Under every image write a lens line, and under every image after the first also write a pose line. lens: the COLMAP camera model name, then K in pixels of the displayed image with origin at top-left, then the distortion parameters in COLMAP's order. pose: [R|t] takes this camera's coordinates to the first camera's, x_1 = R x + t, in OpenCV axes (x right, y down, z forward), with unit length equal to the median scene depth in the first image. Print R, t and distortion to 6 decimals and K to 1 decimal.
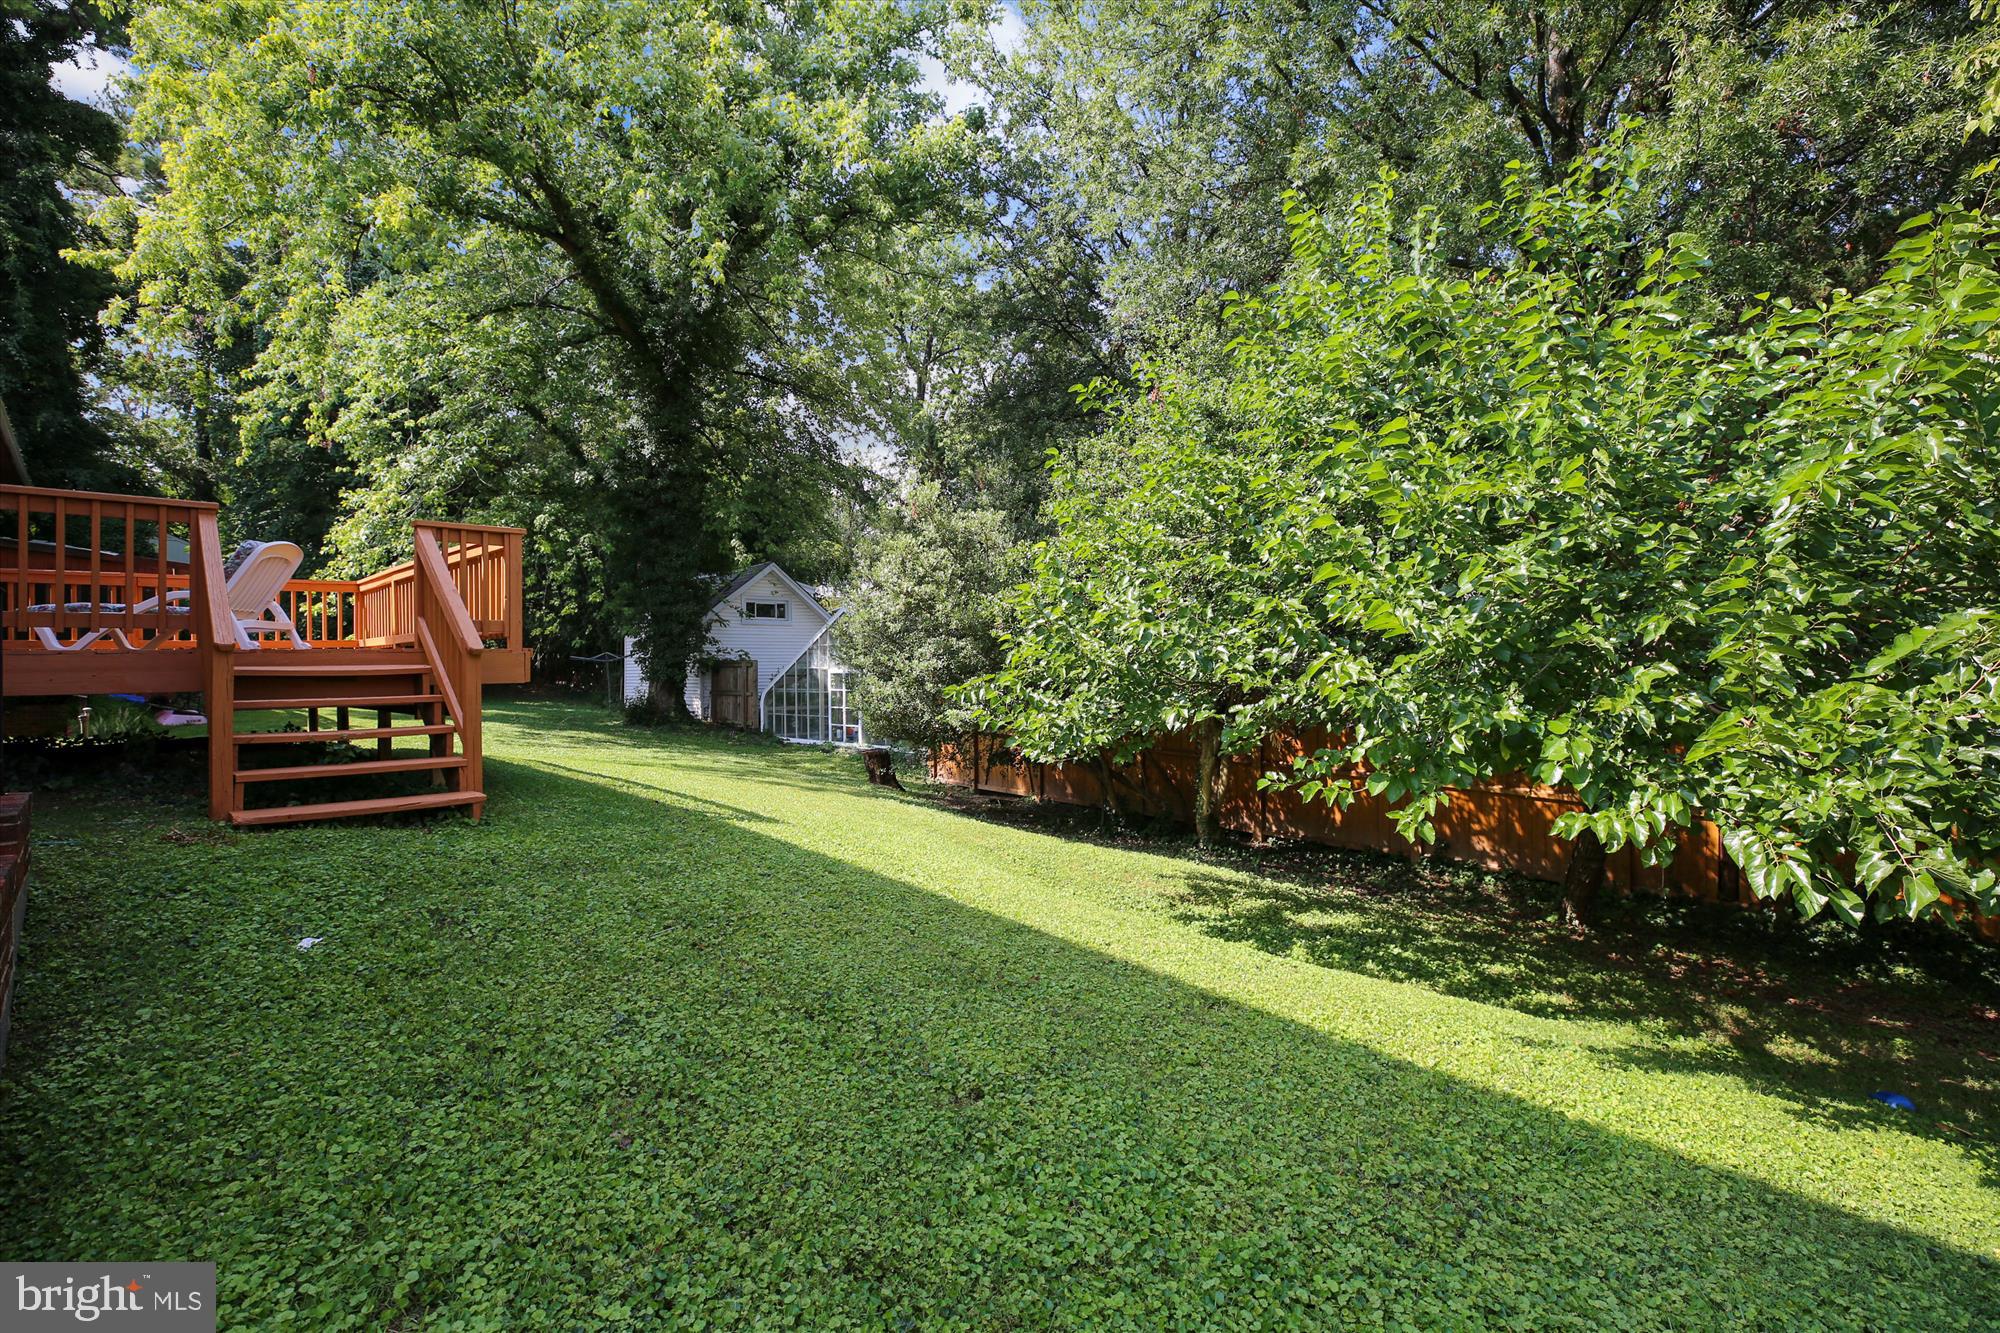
lens RADIAL K [[947.1, 0, 999.1], [0, 947.1, 664.6], [0, 0, 1]] dist [-0.001709, 0.000022]
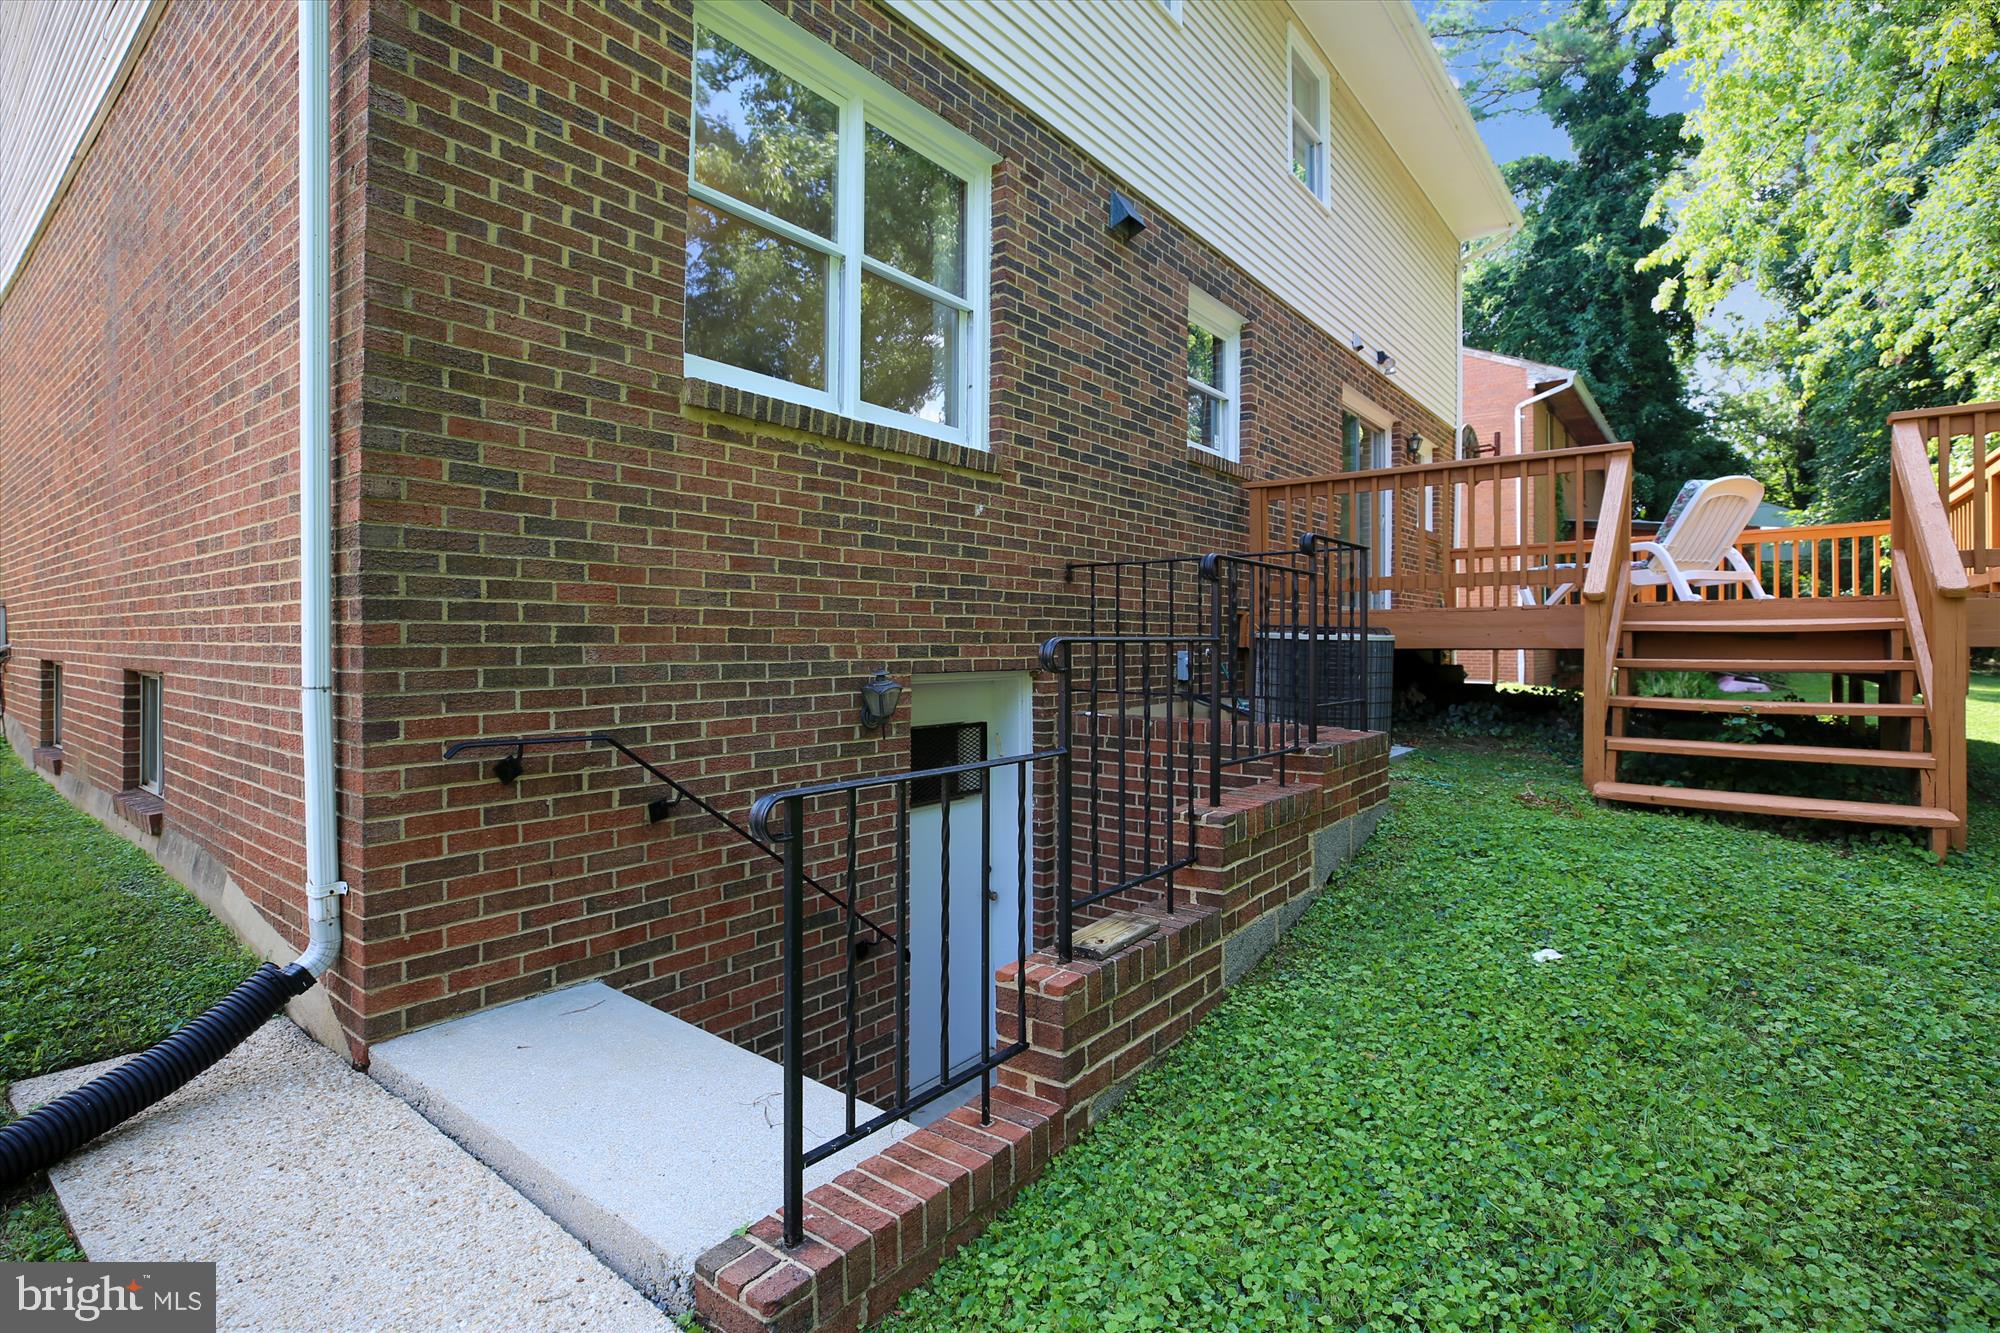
lens RADIAL K [[947.1, 0, 980.0], [0, 947.1, 627.1], [0, 0, 1]] dist [-0.001709, 0.000022]
pose [[0.122153, -0.009619, -0.992465, 0.001924], [-0.000990, 0.999951, -0.009813, 0.017332], [0.992511, 0.002181, 0.122138, 0.281043]]
